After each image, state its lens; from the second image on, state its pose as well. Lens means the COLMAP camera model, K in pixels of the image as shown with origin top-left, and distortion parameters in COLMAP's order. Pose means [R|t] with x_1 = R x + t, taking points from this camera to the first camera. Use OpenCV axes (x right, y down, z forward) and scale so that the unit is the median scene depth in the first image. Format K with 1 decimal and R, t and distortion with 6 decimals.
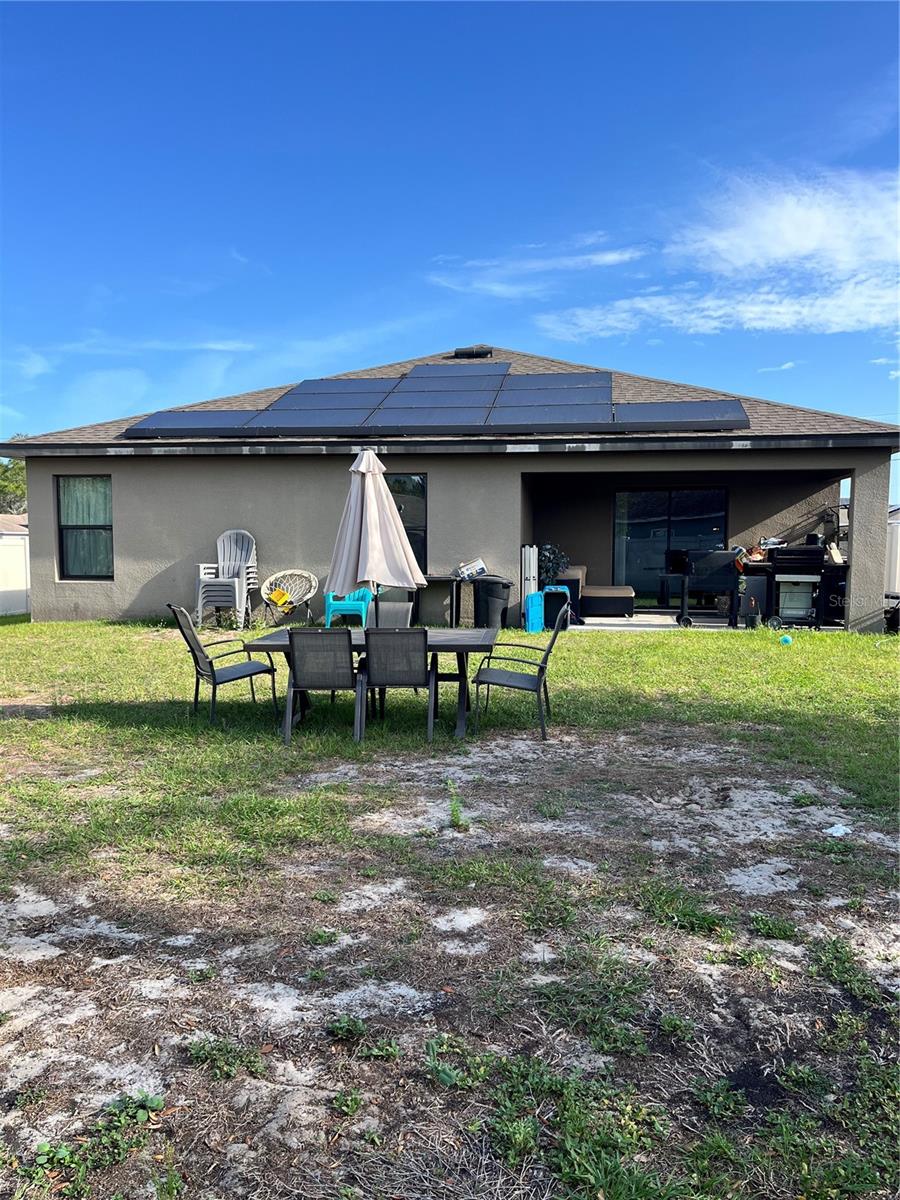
lens RADIAL K [[909.8, 0, 453.7], [0, 909.8, 605.1], [0, 0, 1]] dist [0.114893, -0.164448]
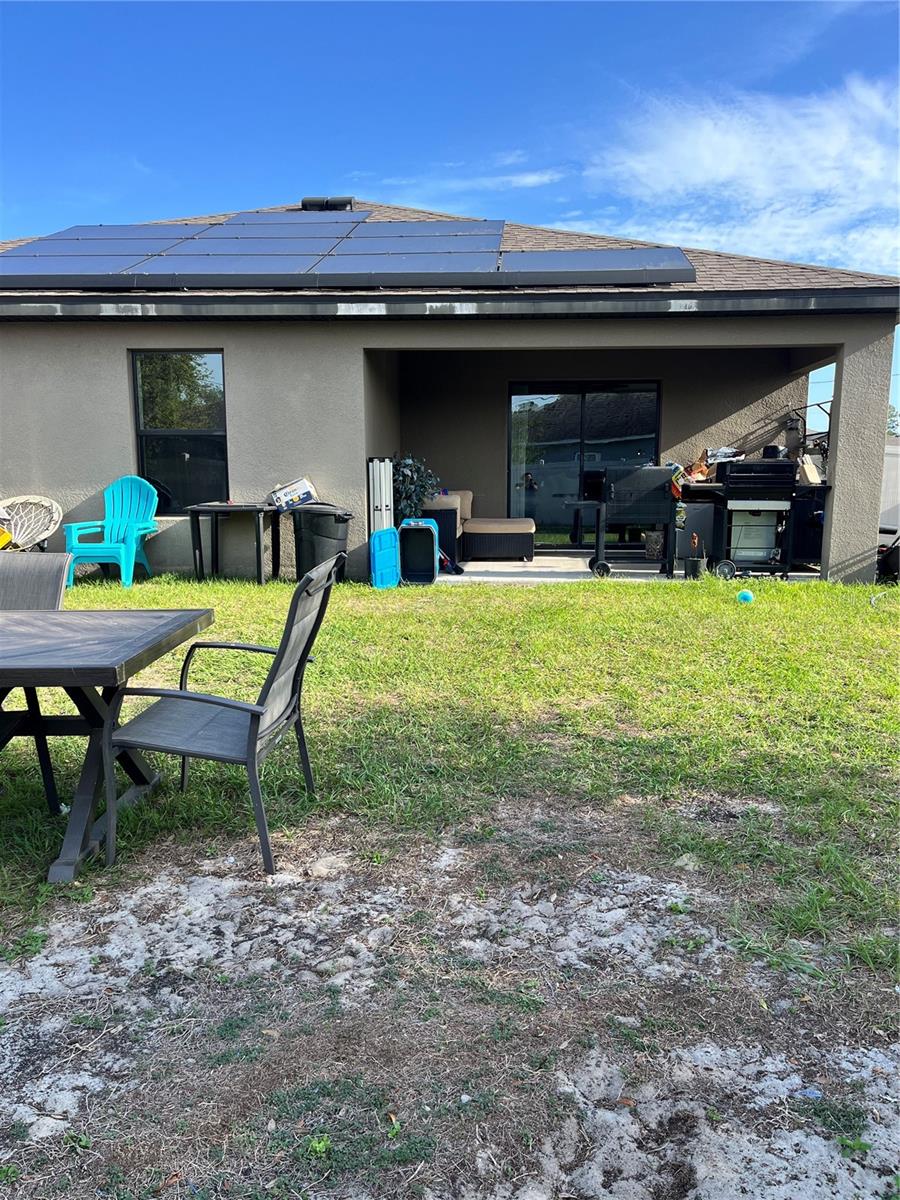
lens RADIAL K [[909.8, 0, 453.7], [0, 909.8, 605.1], [0, 0, 1]] dist [0.114893, -0.164448]
pose [[0.996912, -0.013165, 0.077416, 0.086028], [0.007435, 0.997242, 0.073842, -0.006688], [-0.078175, -0.073039, 0.994261, 0.311868]]
